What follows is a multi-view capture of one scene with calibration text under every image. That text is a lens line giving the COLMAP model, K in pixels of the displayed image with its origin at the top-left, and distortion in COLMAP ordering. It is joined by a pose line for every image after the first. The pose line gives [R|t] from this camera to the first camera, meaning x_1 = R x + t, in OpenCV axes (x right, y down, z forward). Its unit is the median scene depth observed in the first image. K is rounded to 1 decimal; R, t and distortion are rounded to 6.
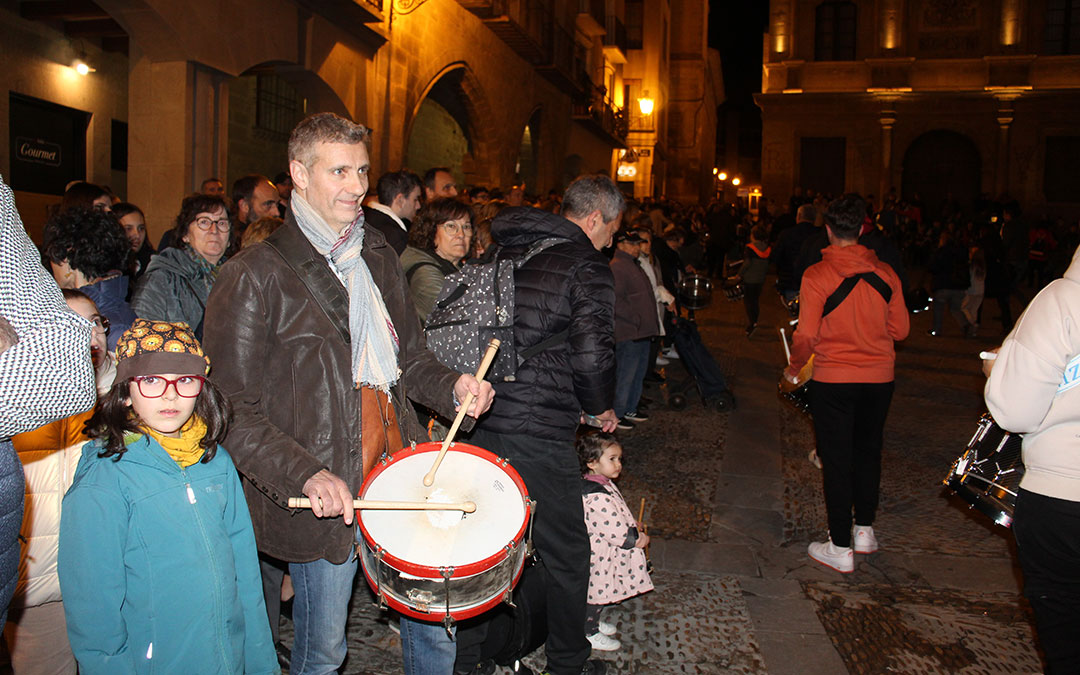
lens RADIAL K [[882.0, 0, 535.2], [0, 882.0, 337.2], [0, 0, 1]] dist [-0.167732, 0.140667]
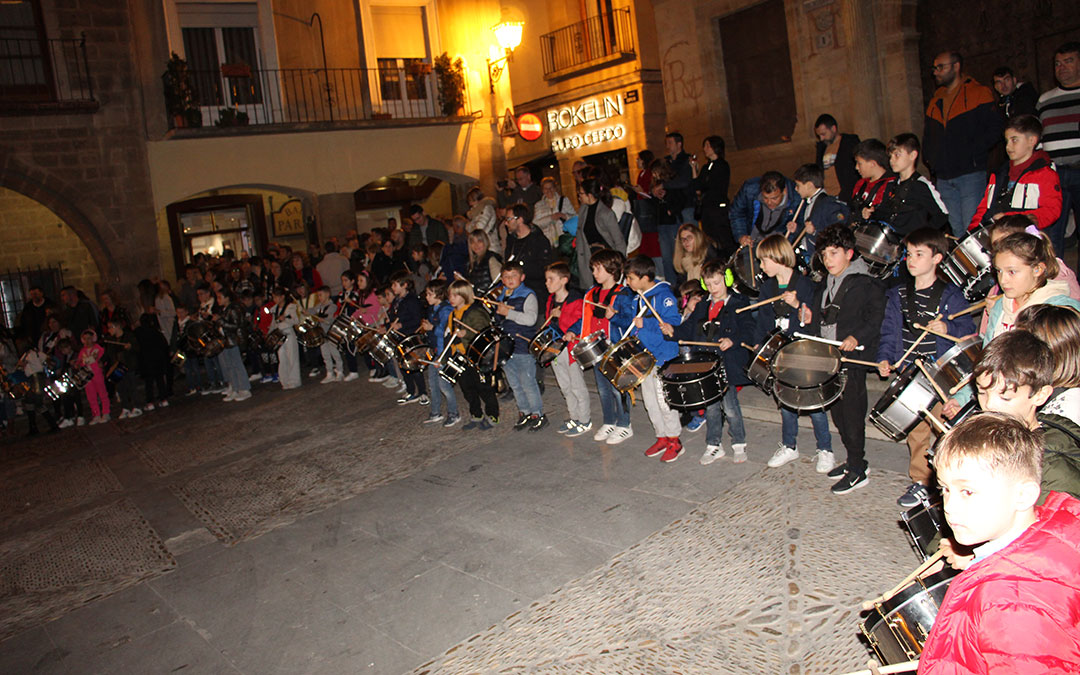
lens RADIAL K [[881.5, 0, 534.5], [0, 881.5, 325.8], [0, 0, 1]] dist [-0.175617, 0.157220]
pose [[0.747963, -0.045760, -0.662161, 0.545624], [0.085417, 0.995961, 0.027658, -0.095433], [0.658221, -0.077247, 0.748851, 0.609527]]
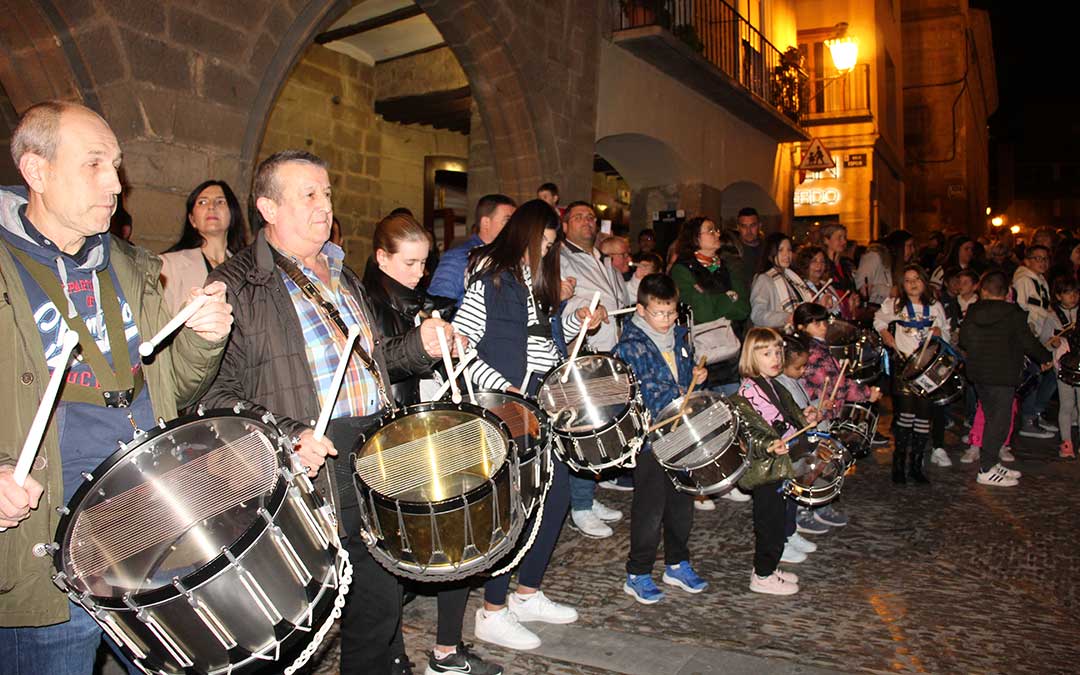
lens RADIAL K [[865.2, 0, 534.7], [0, 865.2, 343.5], [0, 0, 1]] dist [-0.110802, 0.032731]
pose [[0.957682, -0.028927, -0.286369, 0.098366], [0.006913, 0.996961, -0.077589, -0.071411], [0.287744, 0.072326, 0.954973, 0.543194]]
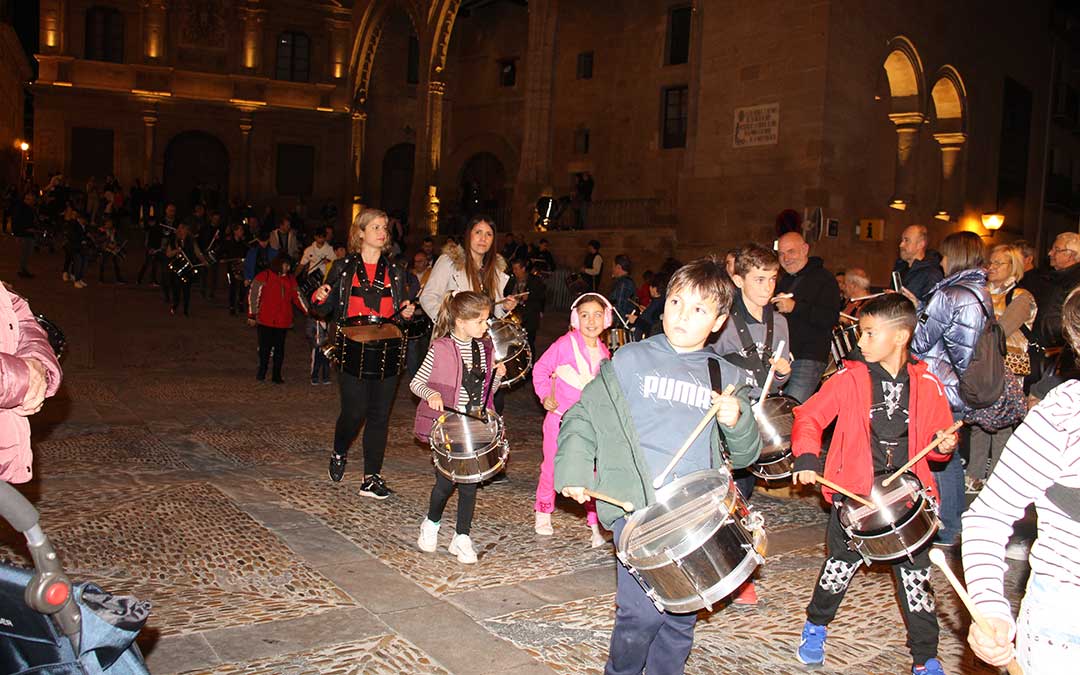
lens RADIAL K [[881.5, 0, 541.5], [0, 881.5, 335.9], [0, 0, 1]] dist [-0.175617, 0.157220]
pose [[0.760019, -0.036112, 0.648897, 0.053673], [0.023818, 0.999332, 0.027717, 0.023794], [-0.649464, -0.005611, 0.760371, -0.233665]]
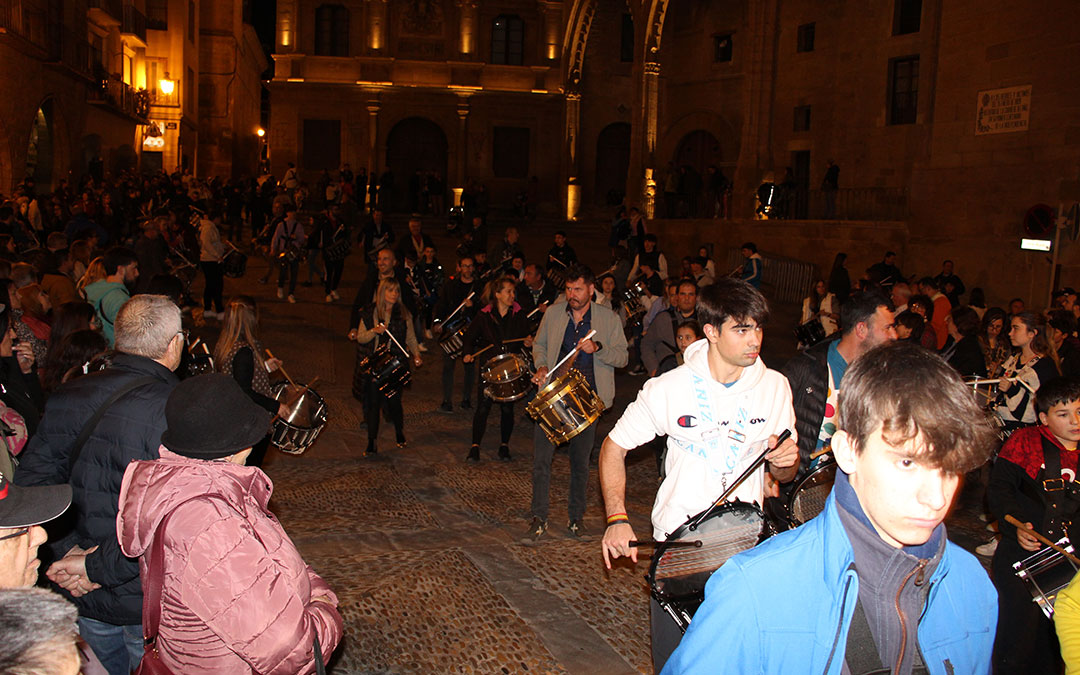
lens RADIAL K [[882.0, 0, 539.2], [0, 882.0, 338.1], [0, 0, 1]] dist [-0.167732, 0.140667]
pose [[0.891896, -0.052683, 0.449162, 0.048891], [0.026158, 0.997538, 0.065061, -0.000551], [-0.451484, -0.046279, 0.891078, -0.225307]]
